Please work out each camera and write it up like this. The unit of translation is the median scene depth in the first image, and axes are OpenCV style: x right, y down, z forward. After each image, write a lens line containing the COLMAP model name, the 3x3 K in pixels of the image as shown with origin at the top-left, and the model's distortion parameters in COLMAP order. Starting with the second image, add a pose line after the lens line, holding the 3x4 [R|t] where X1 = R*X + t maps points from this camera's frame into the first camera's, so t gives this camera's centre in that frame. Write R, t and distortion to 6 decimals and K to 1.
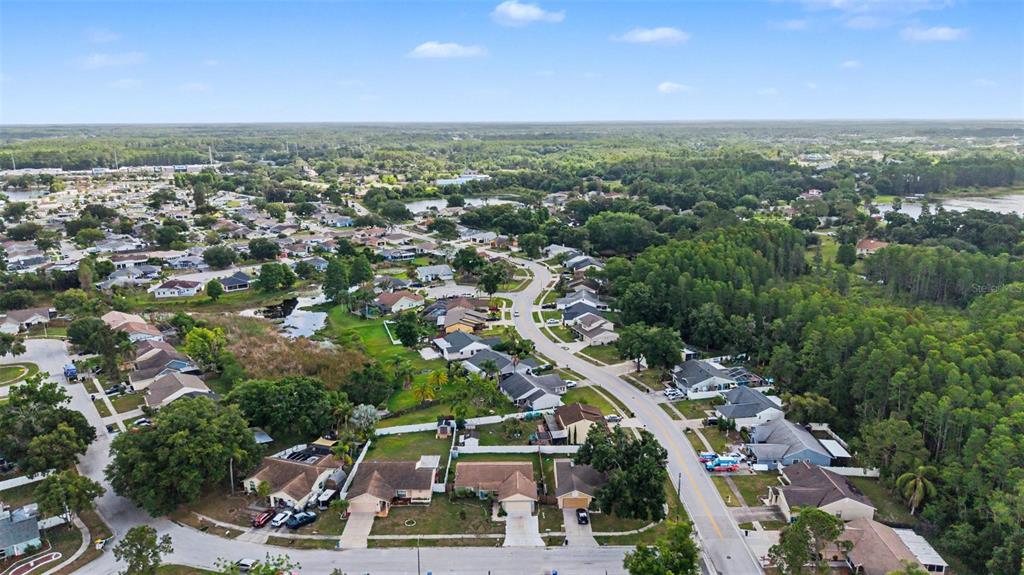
lens RADIAL K [[680.6, 0, 512.0], [0, 680.6, 287.5], [0, 0, 1]] dist [0.056780, -0.074867]
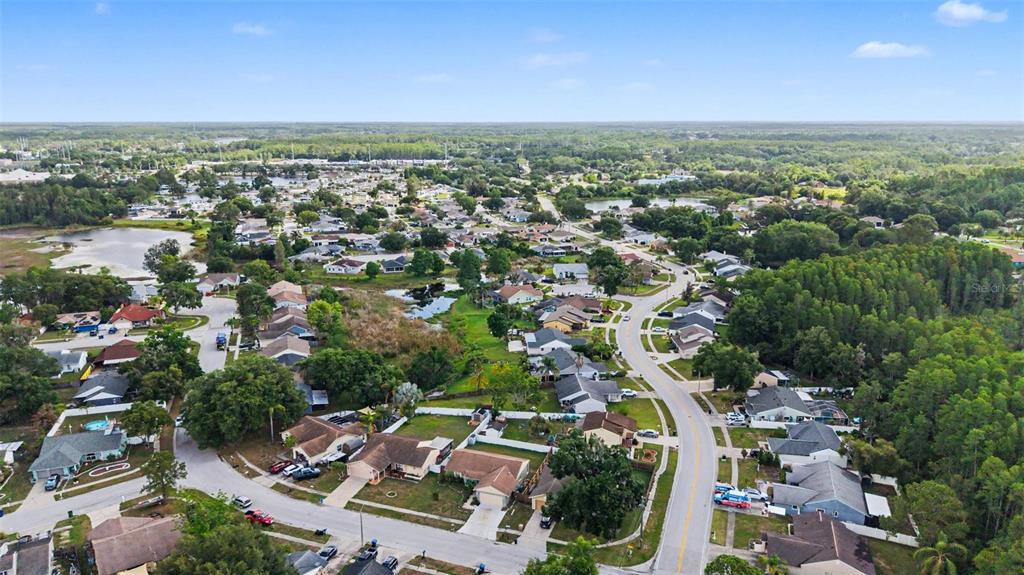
lens RADIAL K [[680.6, 0, 512.0], [0, 680.6, 287.5], [0, 0, 1]] dist [0.056780, -0.074867]
pose [[0.939563, 0.086224, -0.331340, 0.276725], [-0.085829, 0.996184, 0.015853, -0.009896], [0.331442, 0.013544, 0.943378, 0.035322]]
